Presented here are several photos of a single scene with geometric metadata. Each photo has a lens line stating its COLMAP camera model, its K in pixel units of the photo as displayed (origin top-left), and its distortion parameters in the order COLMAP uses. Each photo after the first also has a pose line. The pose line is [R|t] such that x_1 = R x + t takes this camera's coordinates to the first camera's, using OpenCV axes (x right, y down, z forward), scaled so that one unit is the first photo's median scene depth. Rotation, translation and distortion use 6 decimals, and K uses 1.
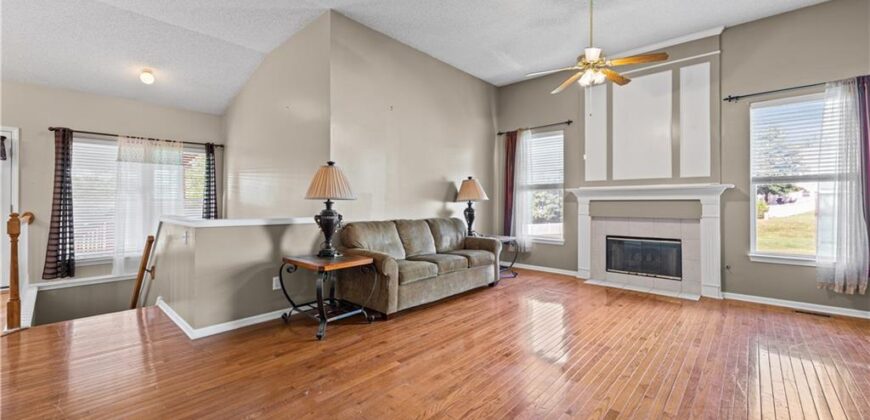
lens RADIAL K [[342.0, 0, 434.3], [0, 342.0, 196.7], [0, 0, 1]] dist [0.009255, -0.003313]
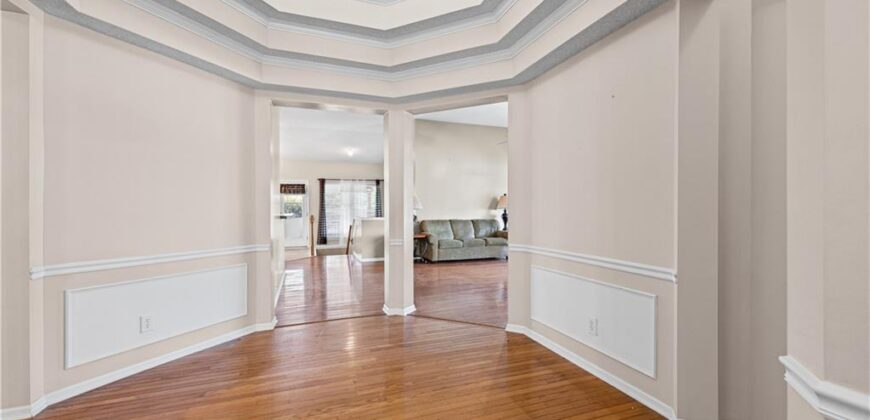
lens RADIAL K [[342.0, 0, 437.3], [0, 342.0, 205.8], [0, 0, 1]] dist [0.009255, -0.003313]
pose [[0.887104, -0.013134, -0.461382, 0.646157], [0.015451, 0.999880, 0.001245, -0.010967], [0.461311, -0.008233, 0.887201, -0.664716]]
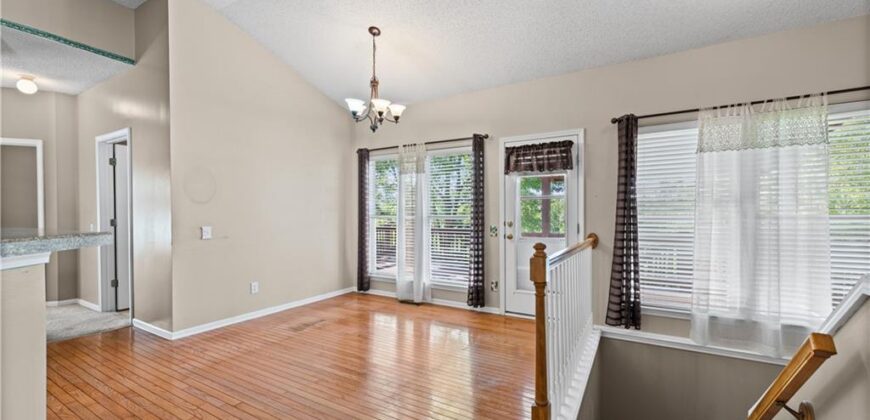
lens RADIAL K [[342.0, 0, 431.7], [0, 342.0, 222.0], [0, 0, 1]] dist [0.009255, -0.003313]
pose [[0.198840, 0.013505, -0.979939, -0.467210], [0.012587, 0.999787, 0.016333, 0.001880], [0.979951, -0.015582, 0.198627, 0.466515]]
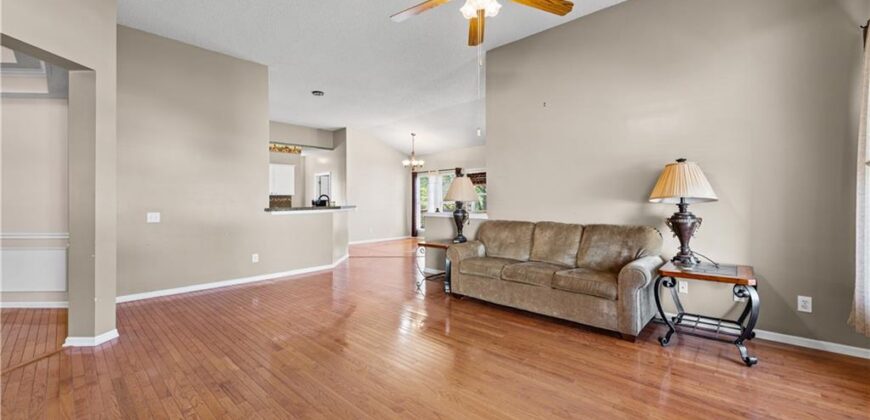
lens RADIAL K [[342.0, 0, 438.3], [0, 342.0, 197.7], [0, 0, 1]] dist [0.009255, -0.003313]
pose [[-0.022351, -0.018441, -0.999580, 0.799523], [0.020584, 0.999609, -0.018902, 0.011703], [0.999538, -0.020998, -0.021962, 0.688782]]
